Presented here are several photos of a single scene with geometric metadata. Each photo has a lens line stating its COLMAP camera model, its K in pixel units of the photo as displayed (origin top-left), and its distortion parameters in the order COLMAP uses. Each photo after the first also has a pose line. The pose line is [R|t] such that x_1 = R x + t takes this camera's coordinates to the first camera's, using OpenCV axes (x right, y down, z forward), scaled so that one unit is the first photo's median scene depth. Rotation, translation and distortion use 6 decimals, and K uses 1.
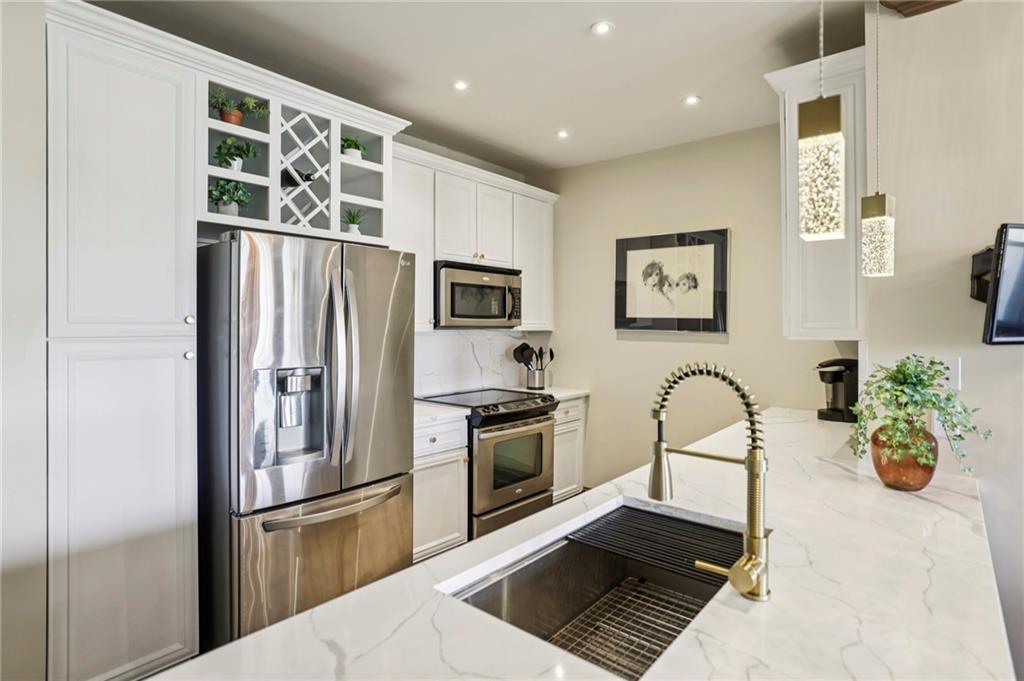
lens RADIAL K [[523.8, 0, 504.9], [0, 523.8, 336.4], [0, 0, 1]] dist [-0.024373, 0.004388]
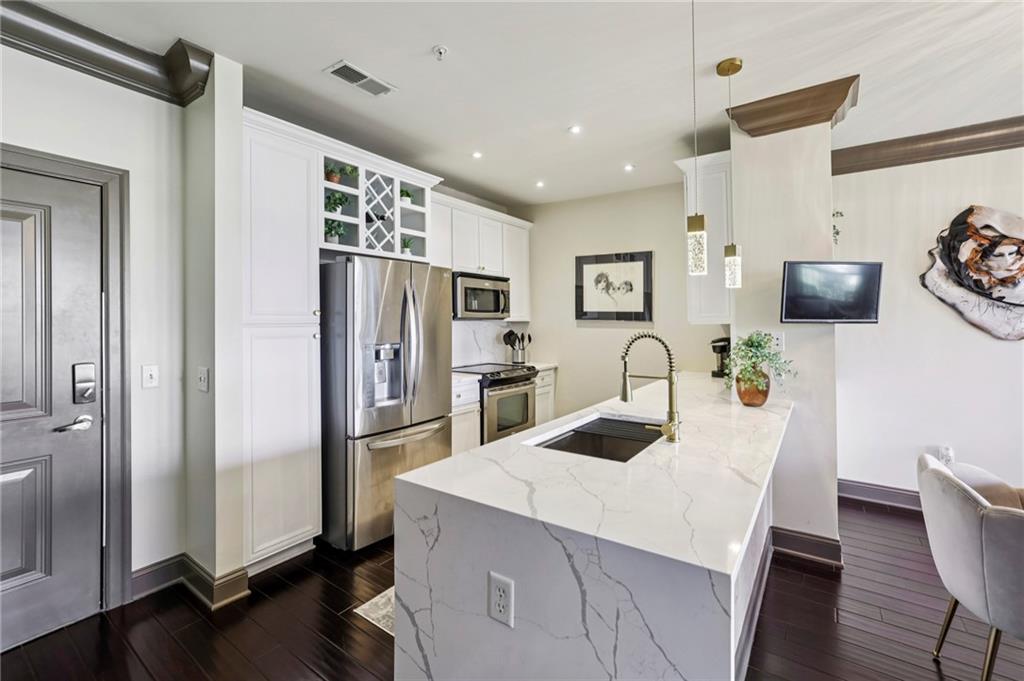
lens RADIAL K [[448.4, 0, 506.5], [0, 448.4, 317.4], [0, 0, 1]] dist [-0.022666, 0.006199]
pose [[0.995573, -0.004408, 0.093885, -0.136583], [0.006882, 0.999637, -0.026039, 0.015208], [-0.093736, 0.026569, 0.995243, -0.286854]]
